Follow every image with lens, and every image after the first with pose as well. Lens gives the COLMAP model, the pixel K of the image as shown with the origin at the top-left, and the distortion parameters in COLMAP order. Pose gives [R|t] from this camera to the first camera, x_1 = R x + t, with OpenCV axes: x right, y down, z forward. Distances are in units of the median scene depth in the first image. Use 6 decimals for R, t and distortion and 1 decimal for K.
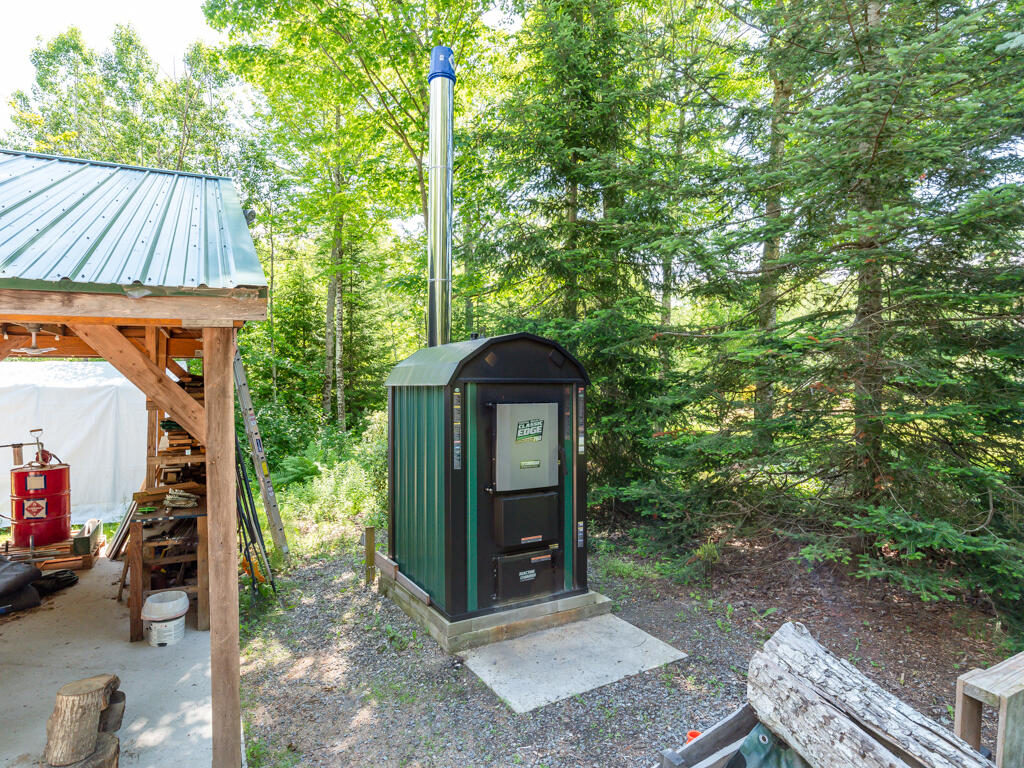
lens RADIAL K [[640.8, 0, 515.7], [0, 640.8, 391.0], [0, 0, 1]] dist [-0.055240, 0.032411]
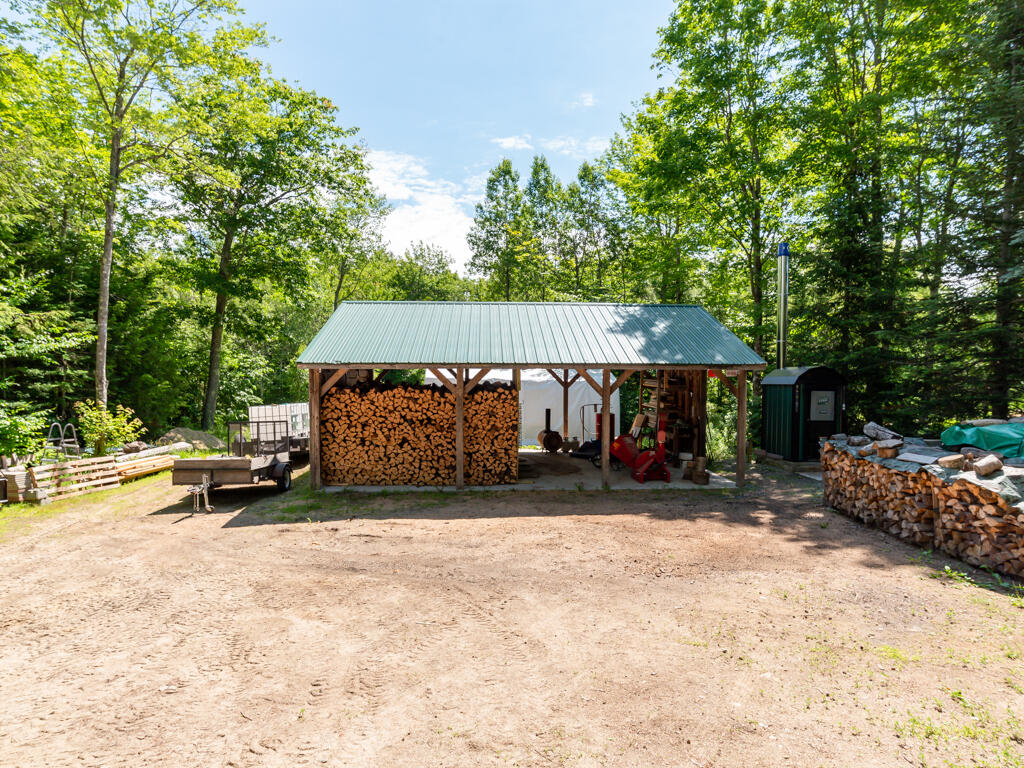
lens RADIAL K [[640.8, 0, 515.7], [0, 640.8, 391.0], [0, 0, 1]] dist [-0.055240, 0.032411]
pose [[0.925150, 0.019167, -0.379118, -0.088104], [-0.016442, 0.999810, 0.010425, 0.006971], [0.379246, -0.003411, 0.925290, -1.050542]]
